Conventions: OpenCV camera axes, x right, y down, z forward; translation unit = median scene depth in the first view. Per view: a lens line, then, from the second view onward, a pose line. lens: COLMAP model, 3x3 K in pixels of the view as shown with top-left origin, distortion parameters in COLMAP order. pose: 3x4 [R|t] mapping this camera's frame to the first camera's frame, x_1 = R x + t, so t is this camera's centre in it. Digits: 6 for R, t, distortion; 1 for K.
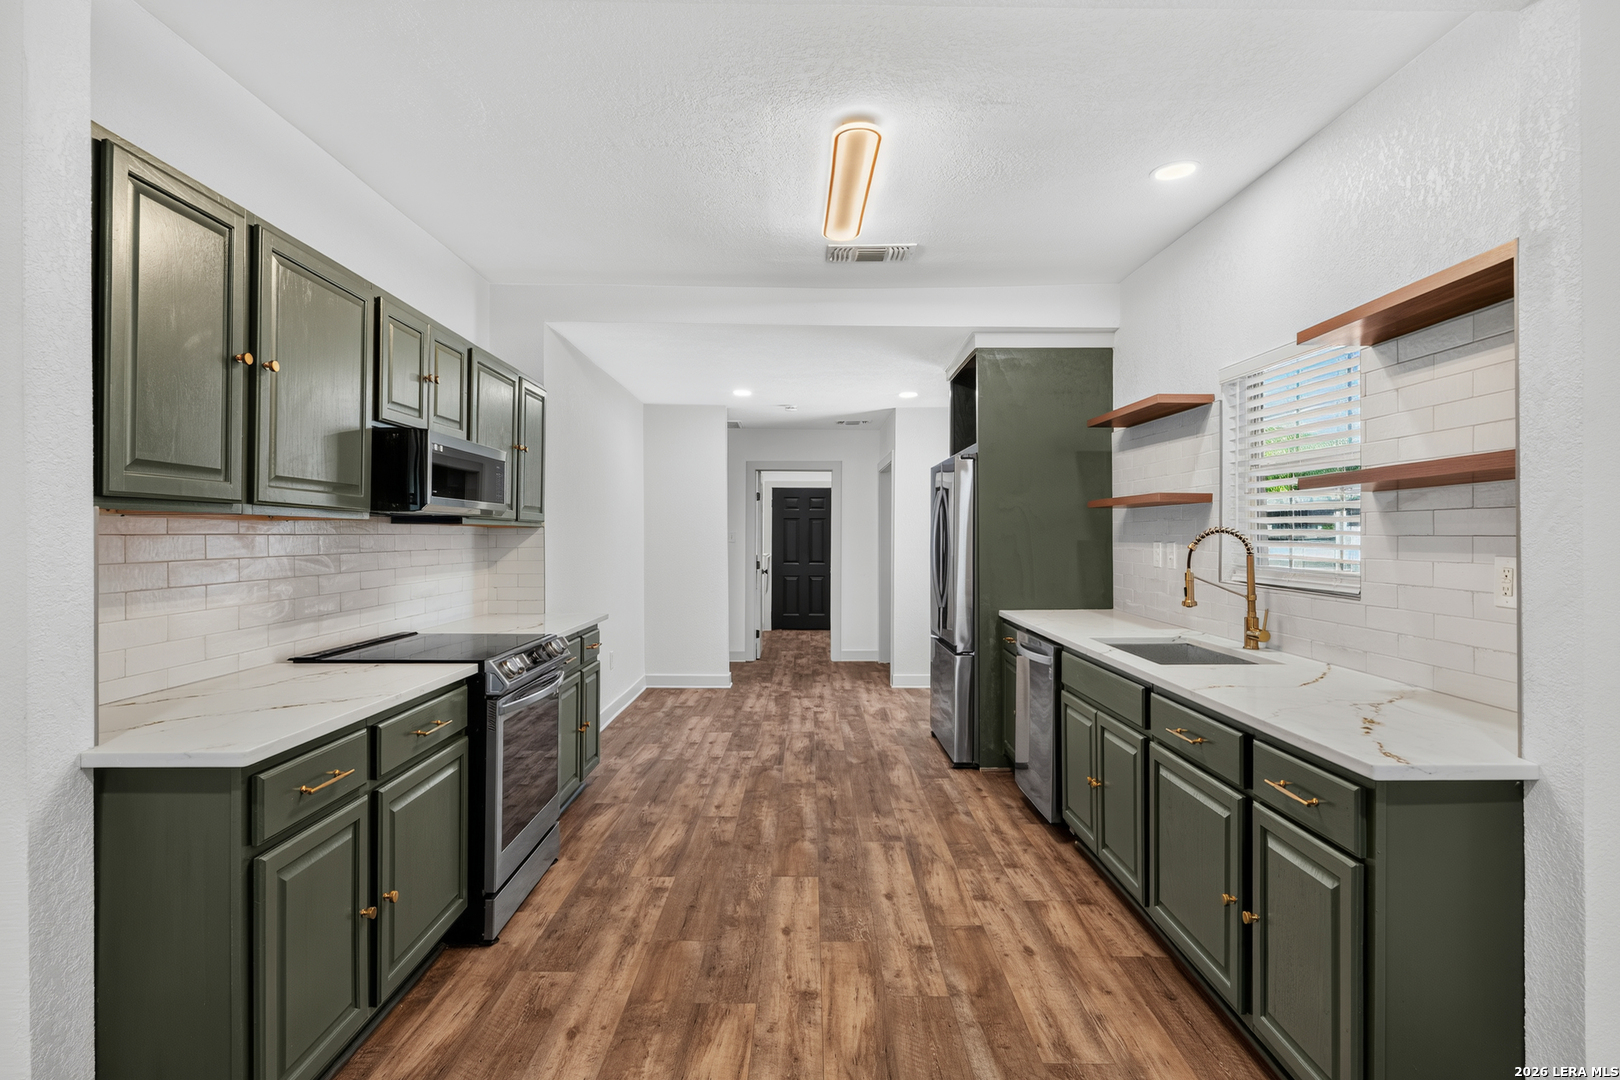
lens RADIAL K [[841.8, 0, 810.1], [0, 841.8, 527.2], [0, 0, 1]] dist [-0.002905, 0.004903]
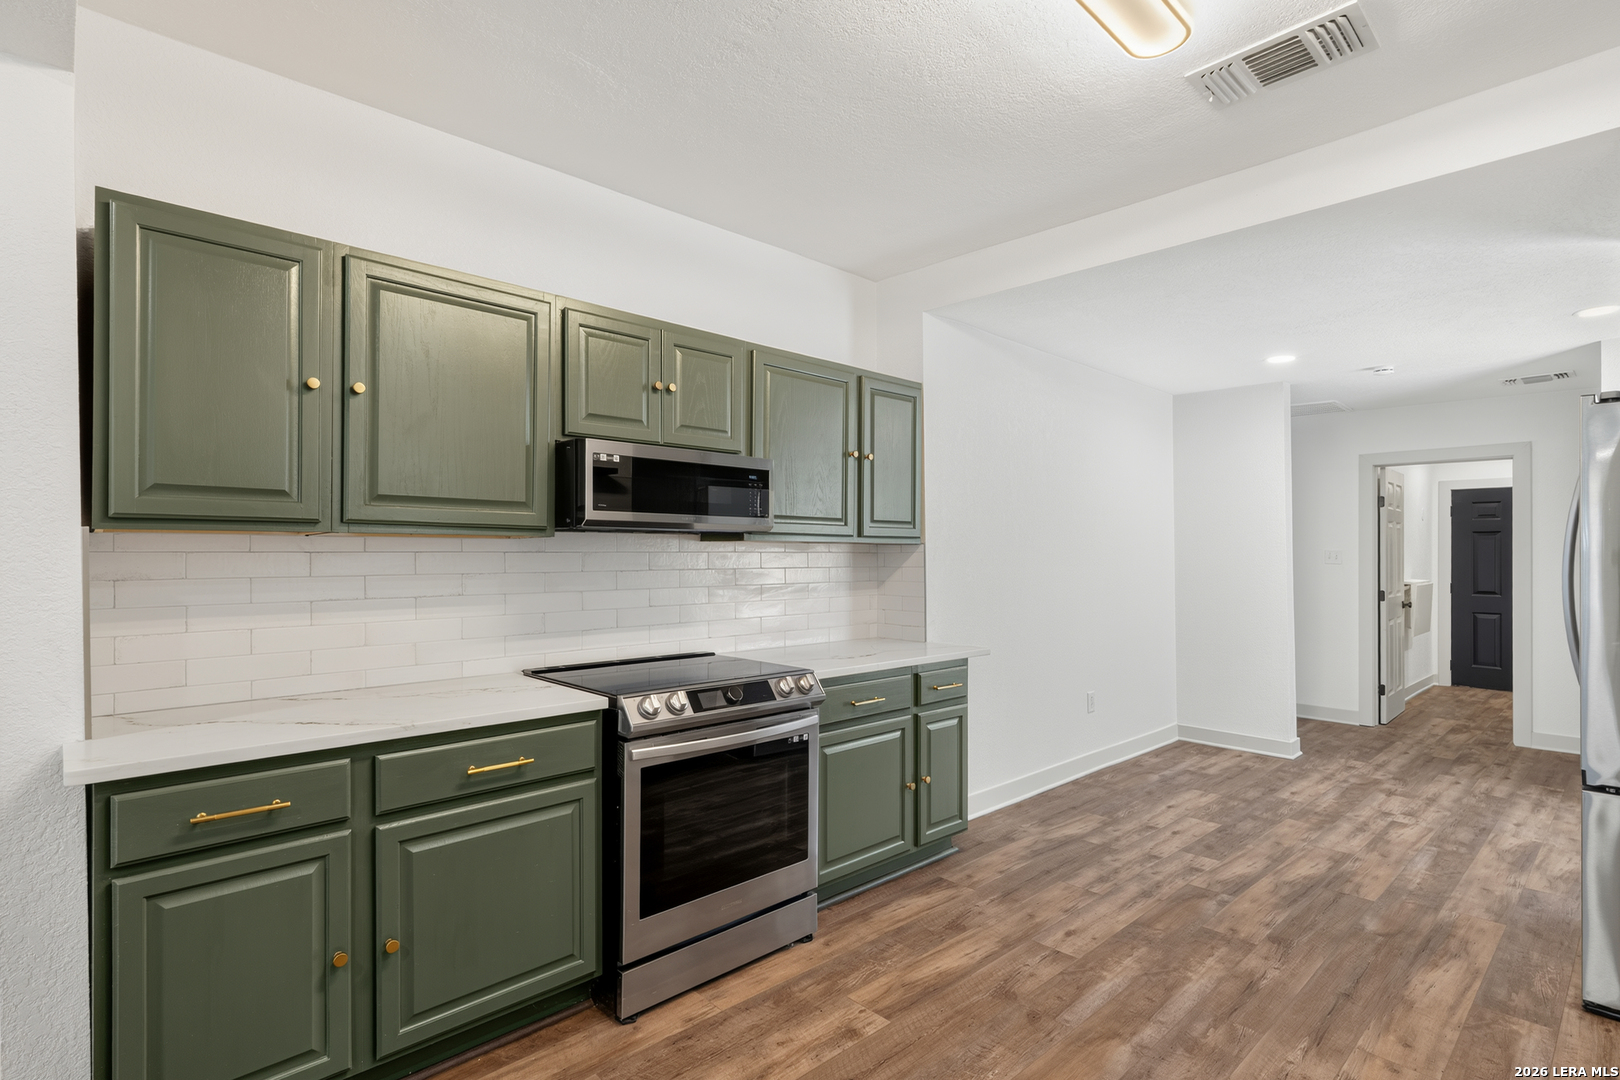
lens RADIAL K [[798.6, 0, 826.0], [0, 798.6, 545.6], [0, 0, 1]] dist [0.004892, 0.002236]
pose [[0.692190, -0.005483, -0.721694, 0.286265], [0.004745, 0.999984, -0.003047, 0.004719], [0.721699, -0.001315, 0.692205, 0.453672]]
